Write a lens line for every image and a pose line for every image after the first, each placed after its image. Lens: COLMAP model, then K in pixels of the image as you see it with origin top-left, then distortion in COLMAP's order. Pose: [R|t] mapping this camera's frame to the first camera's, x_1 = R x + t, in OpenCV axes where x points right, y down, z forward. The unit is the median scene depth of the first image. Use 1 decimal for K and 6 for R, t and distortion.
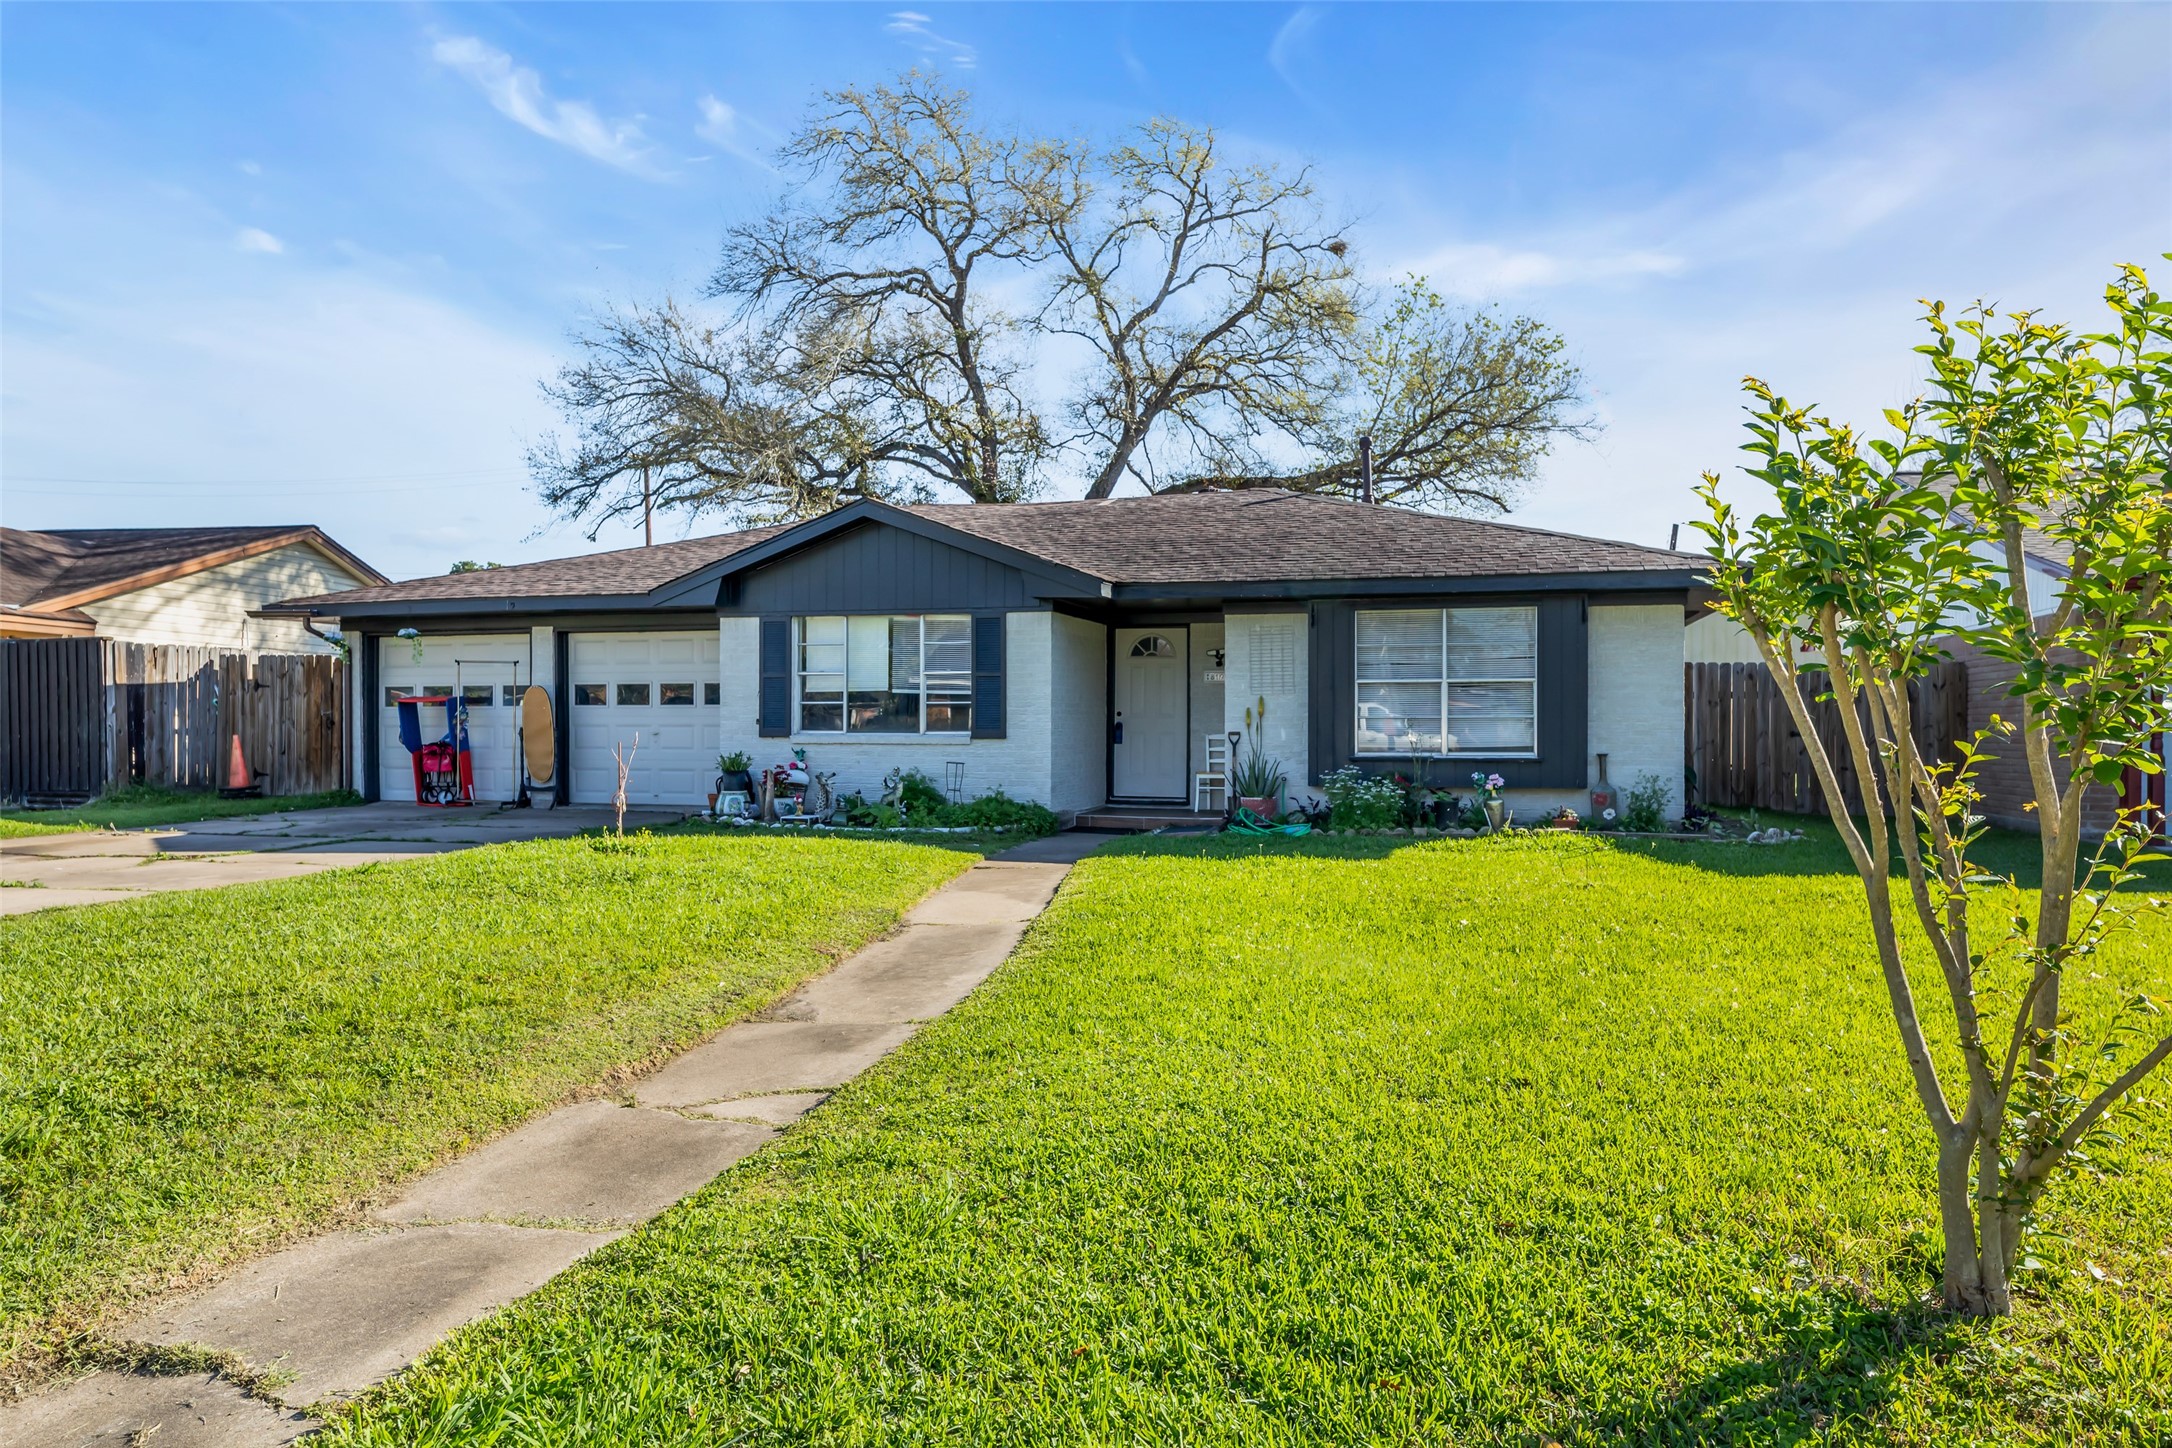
lens RADIAL K [[1365.0, 0, 1094.9], [0, 1365.0, 690.5], [0, 0, 1]] dist [-0.001049, 0.001037]
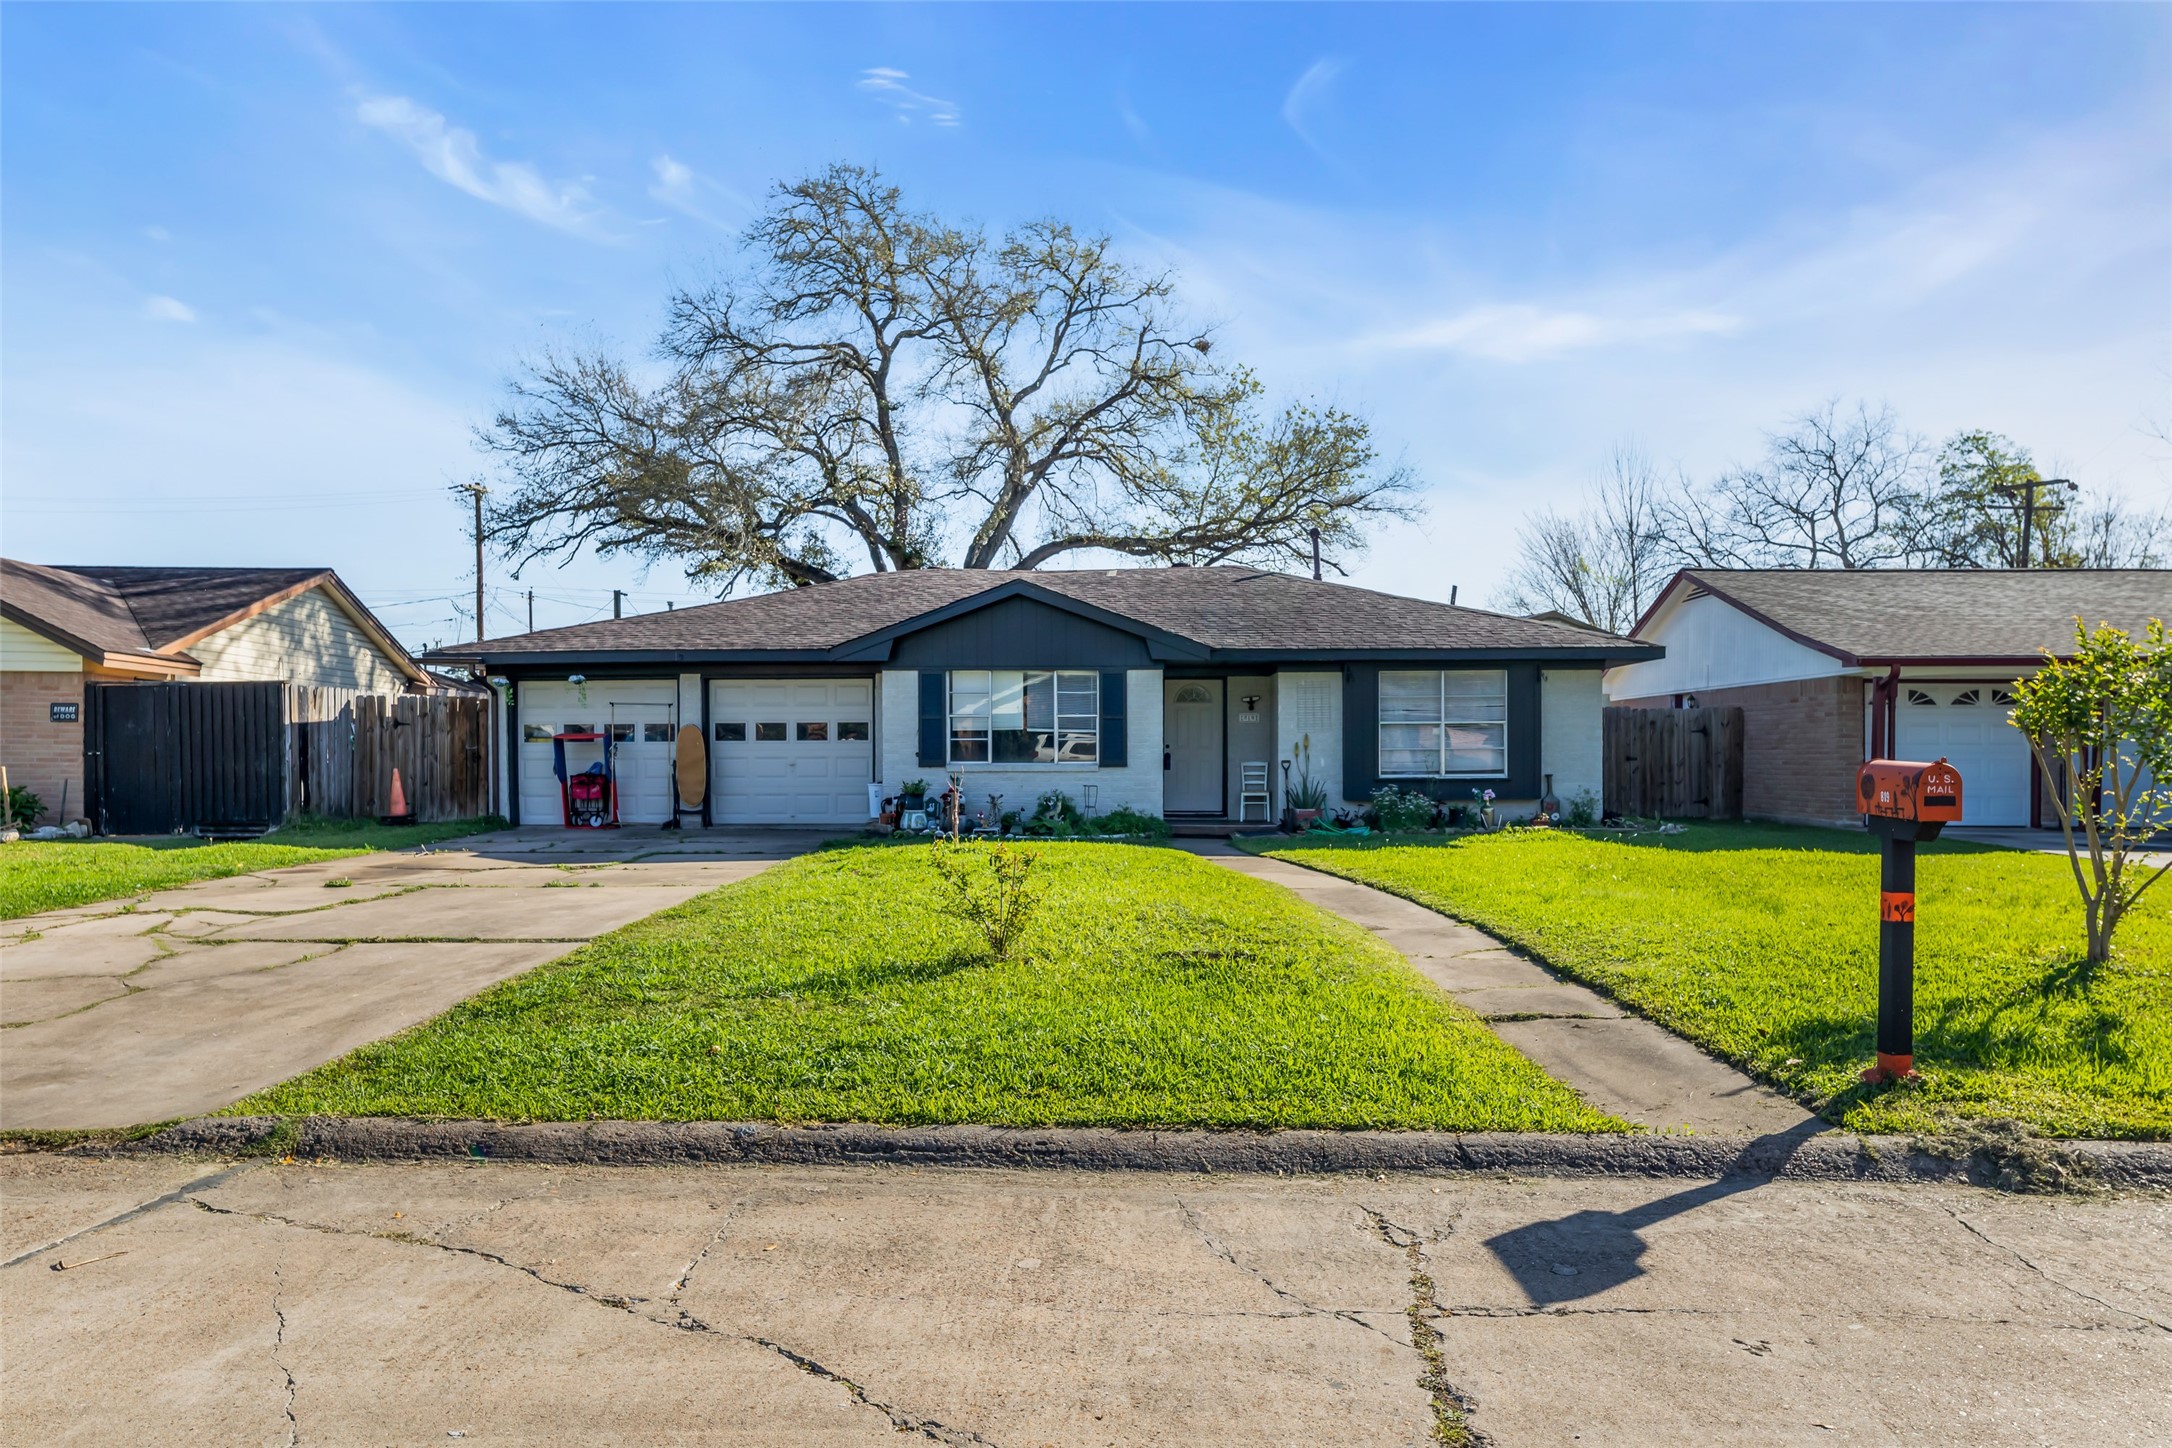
lens RADIAL K [[1365.0, 0, 1094.9], [0, 1365.0, 690.5], [0, 0, 1]] dist [-0.001049, 0.001037]
pose [[0.973034, 0.005280, 0.230601, -0.332683], [-0.001370, 0.999853, -0.017115, -0.012789], [-0.230657, 0.016337, 0.972898, -0.220060]]
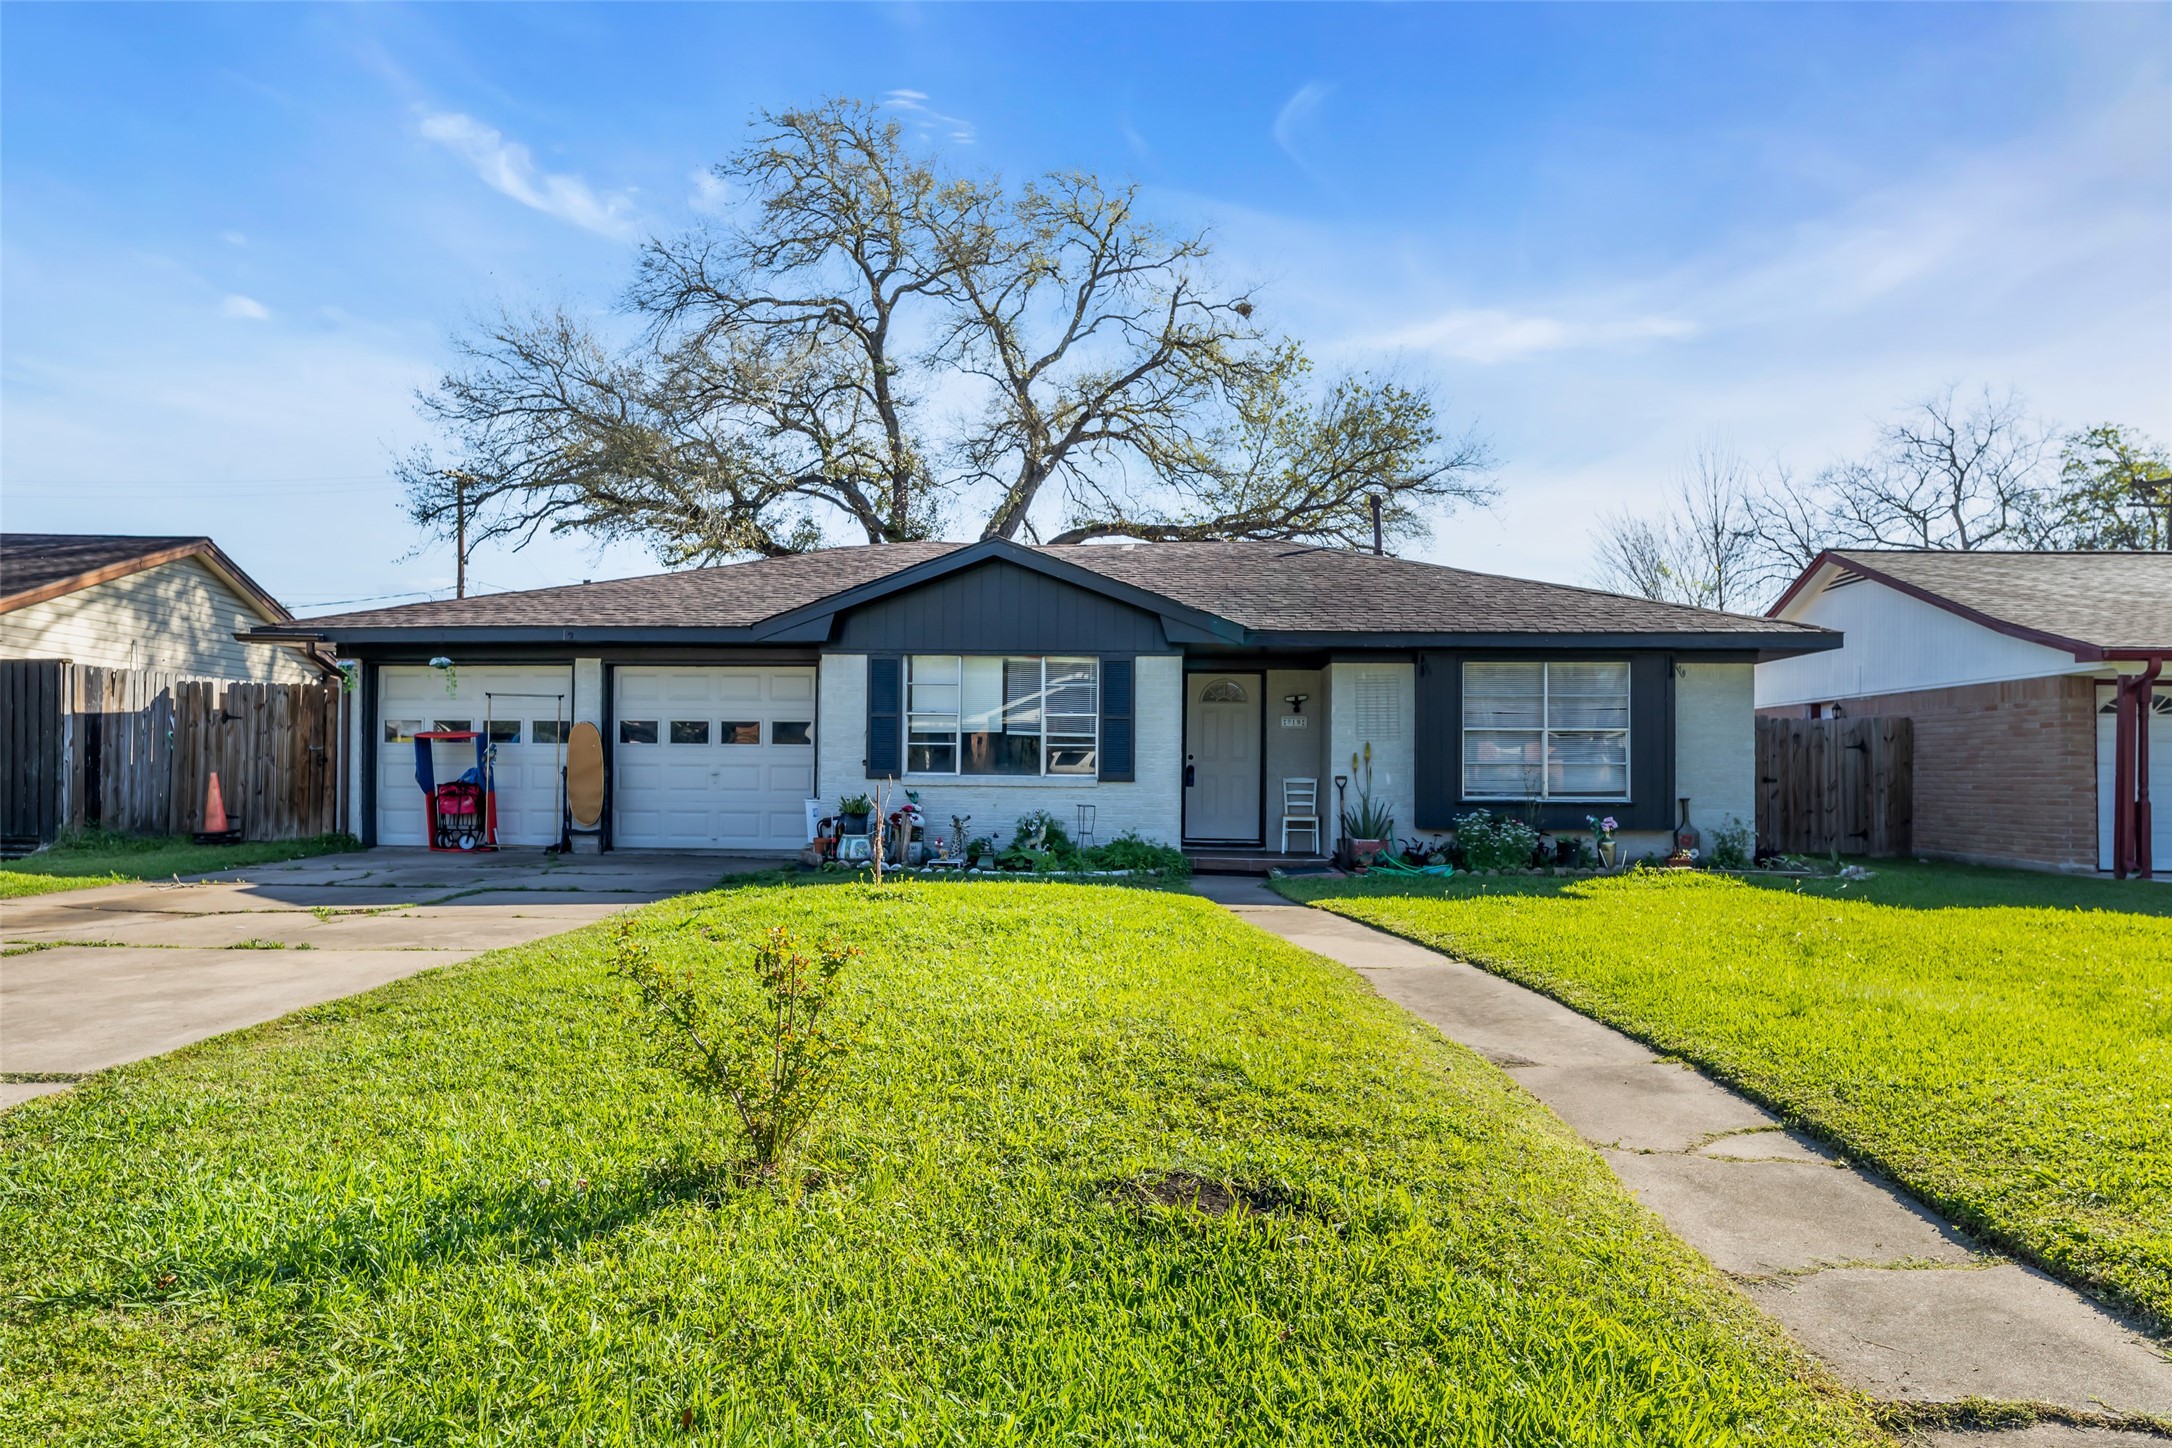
lens RADIAL K [[1365.0, 0, 1094.9], [0, 1365.0, 690.5], [0, 0, 1]] dist [-0.001049, 0.001037]
pose [[0.979792, 0.018076, 0.199199, -0.247850], [-0.012313, 0.999470, -0.030131, -0.000950], [-0.199638, 0.027069, 0.979496, 0.016760]]
